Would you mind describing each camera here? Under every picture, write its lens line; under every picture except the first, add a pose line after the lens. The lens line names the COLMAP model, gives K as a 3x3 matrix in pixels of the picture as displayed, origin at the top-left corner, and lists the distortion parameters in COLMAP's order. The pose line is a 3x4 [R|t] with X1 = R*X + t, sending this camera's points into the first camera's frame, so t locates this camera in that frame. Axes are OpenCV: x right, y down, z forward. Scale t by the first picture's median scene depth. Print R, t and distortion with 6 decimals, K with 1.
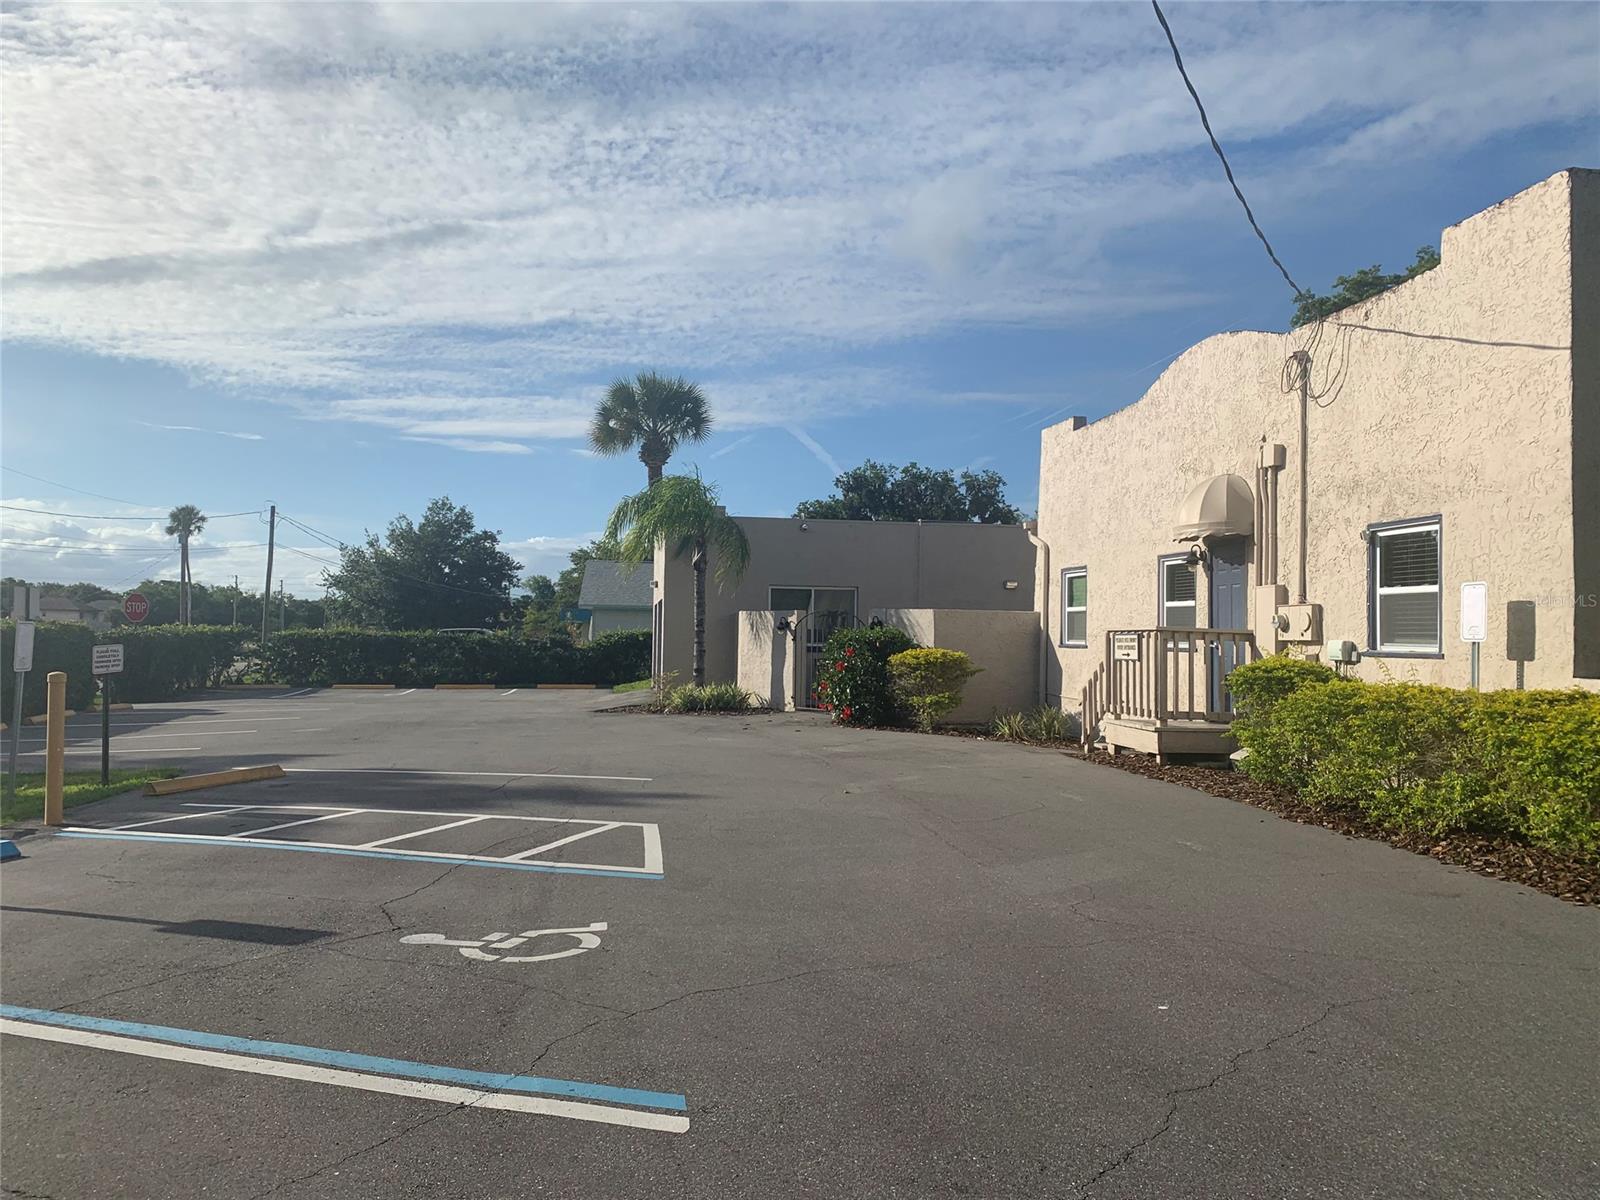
lens RADIAL K [[1186.3, 0, 817.0], [0, 1186.3, 626.5], [0, 0, 1]] dist [-0.000885, -0.004355]
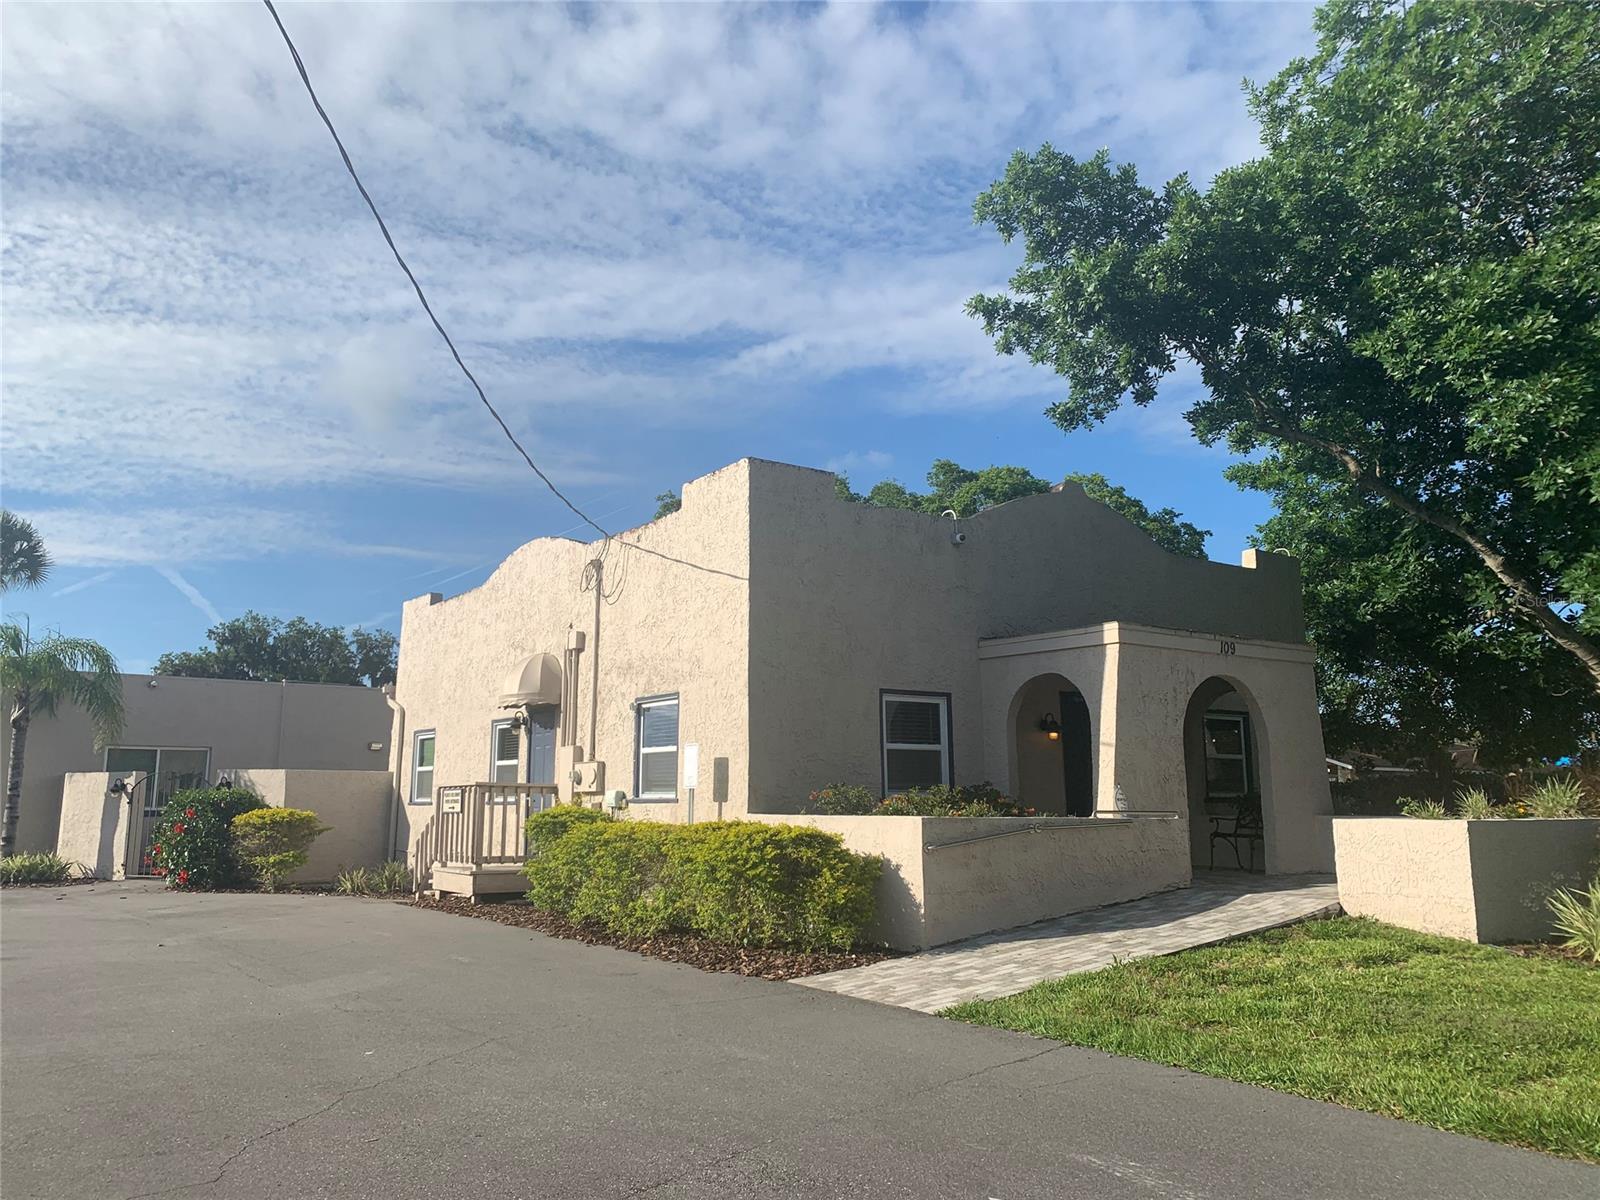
lens RADIAL K [[1189.0, 0, 806.3], [0, 1189.0, 572.3], [0, 0, 1]] dist [0.002806, -0.009826]
pose [[0.888945, 0.069855, 0.452656, 0.021230], [0.012644, 0.984181, -0.176712, 0.005307], [-0.457839, 0.162811, 0.874000, -0.131553]]
